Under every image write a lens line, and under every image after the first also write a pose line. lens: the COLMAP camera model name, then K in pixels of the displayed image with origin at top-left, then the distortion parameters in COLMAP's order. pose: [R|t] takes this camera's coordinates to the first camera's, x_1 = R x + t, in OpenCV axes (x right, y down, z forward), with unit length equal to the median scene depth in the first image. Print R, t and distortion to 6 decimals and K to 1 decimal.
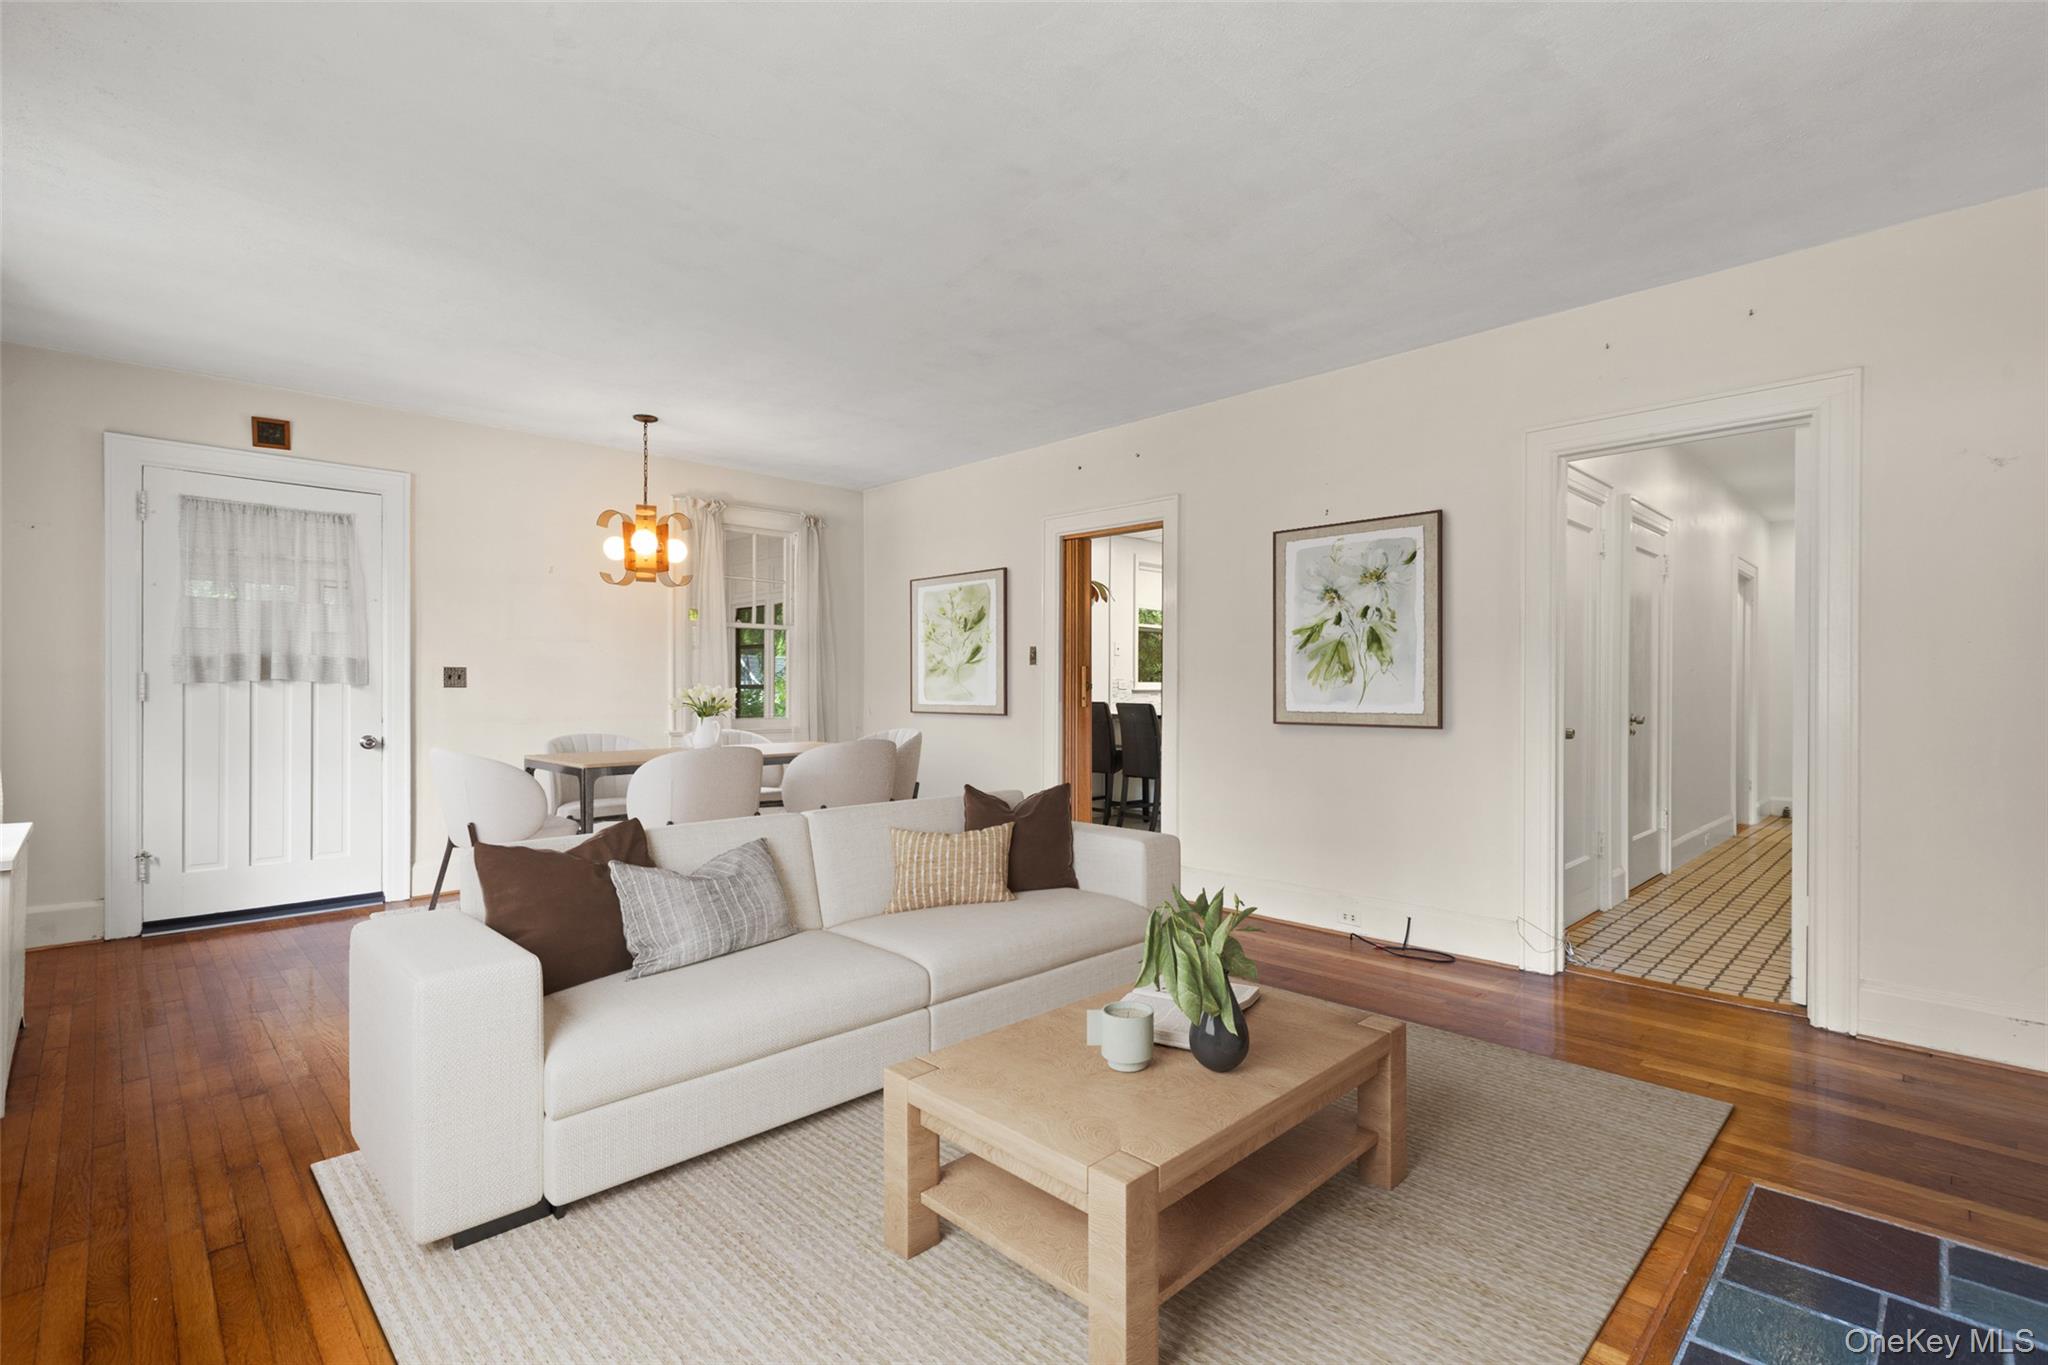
lens RADIAL K [[930.5, 0, 1022.9], [0, 930.5, 688.9], [0, 0, 1]] dist [0.005968, 0.000241]
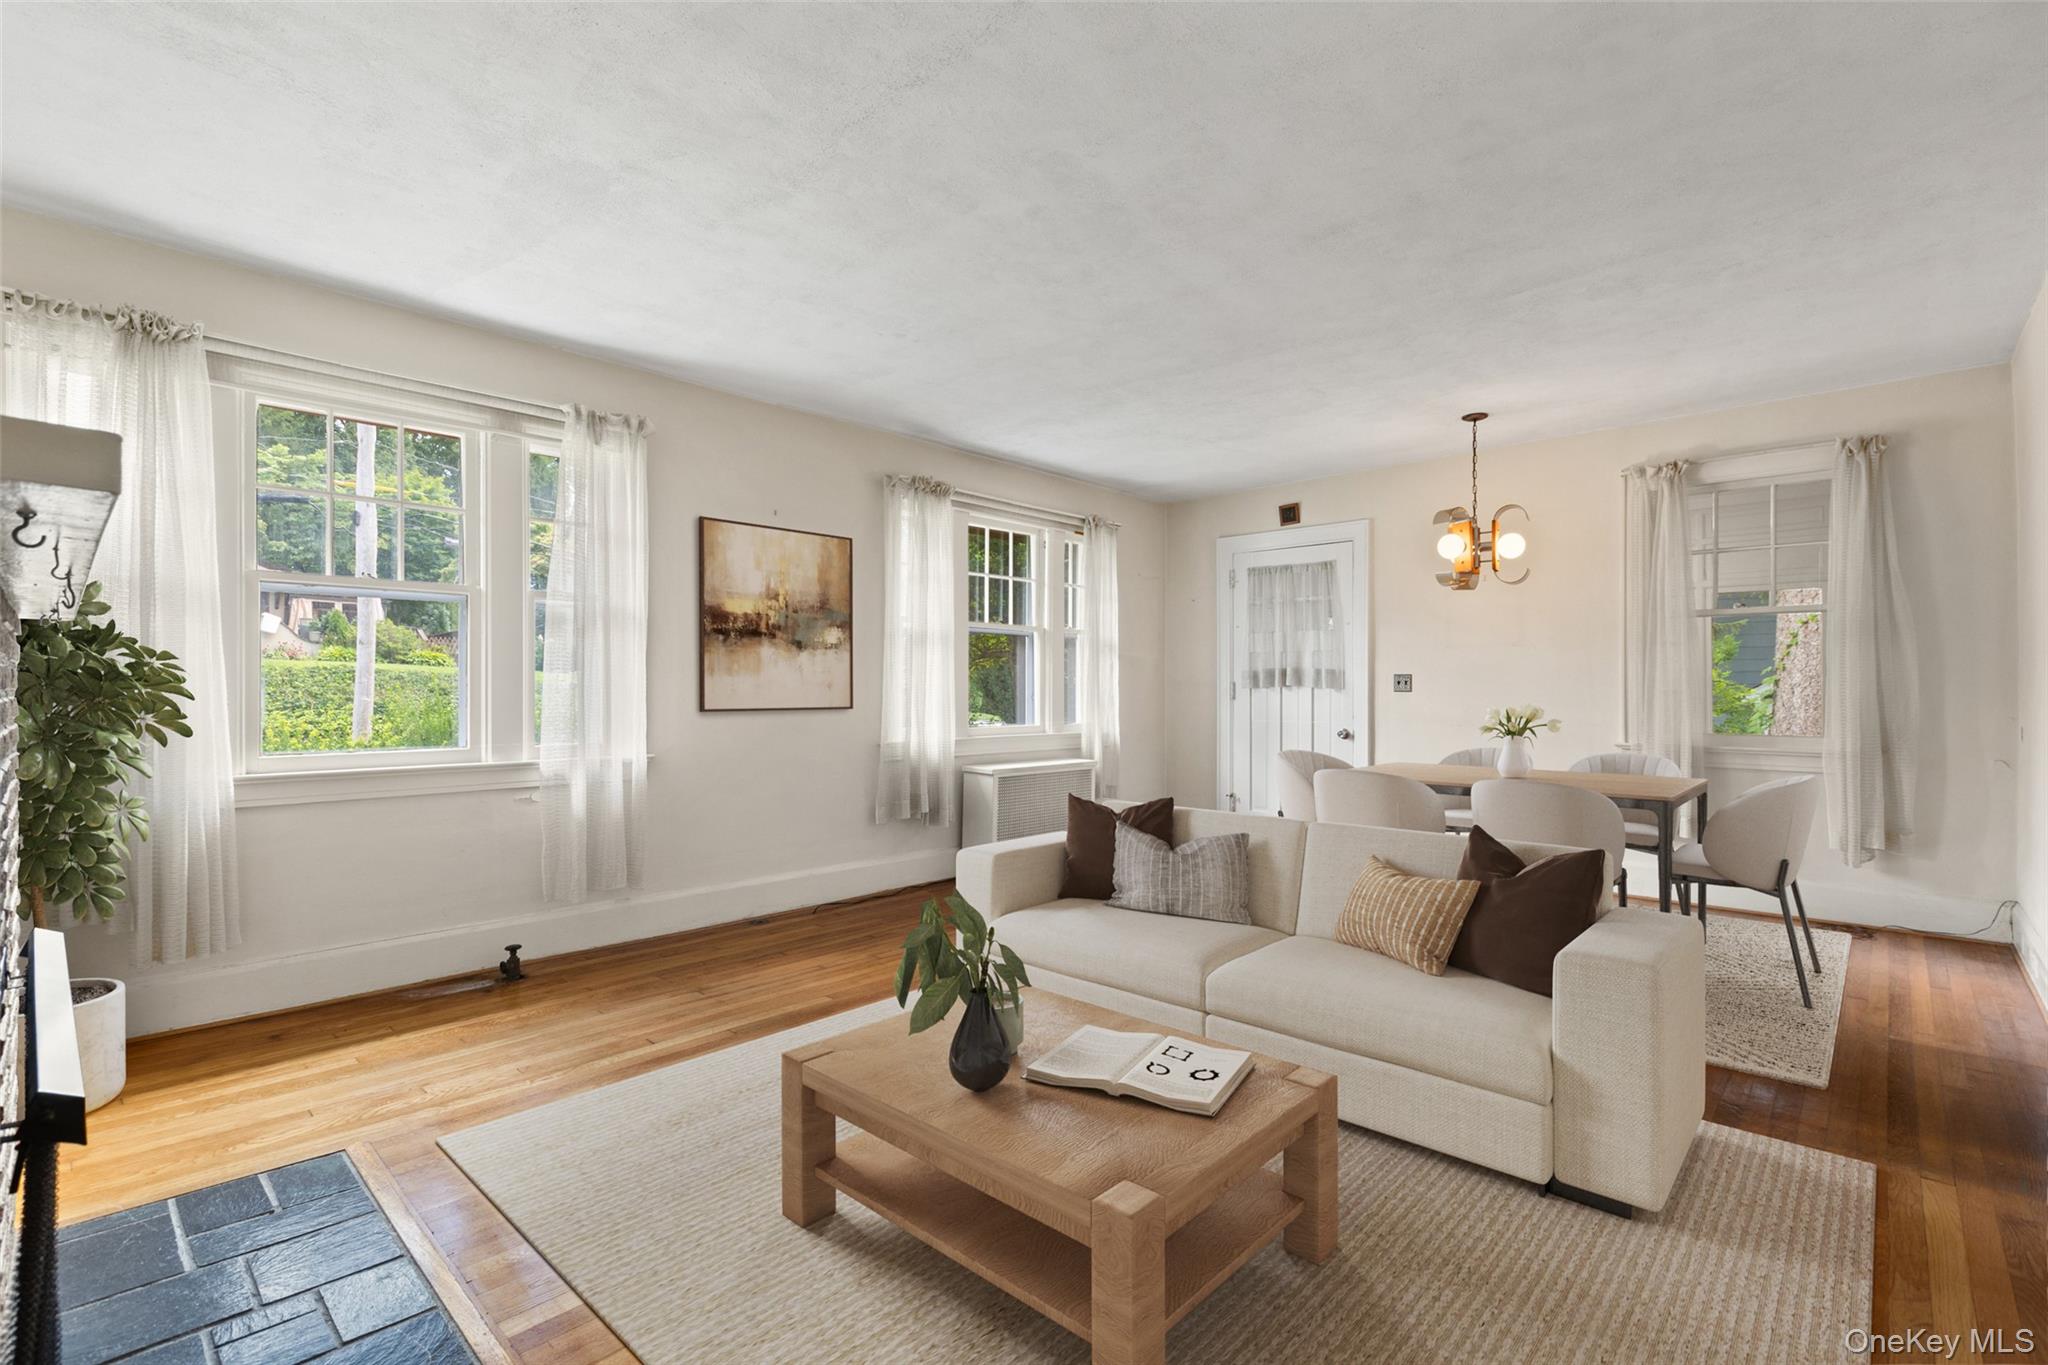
lens RADIAL K [[930.5, 0, 1023.7], [0, 930.5, 689.5], [0, 0, 1]] dist [0.005968, 0.000241]
pose [[0.045657, 0.001256, -0.998956, 0.609069], [0.000475, 0.999999, 0.001279, -0.005932], [0.998957, -0.000533, 0.045656, 0.526696]]
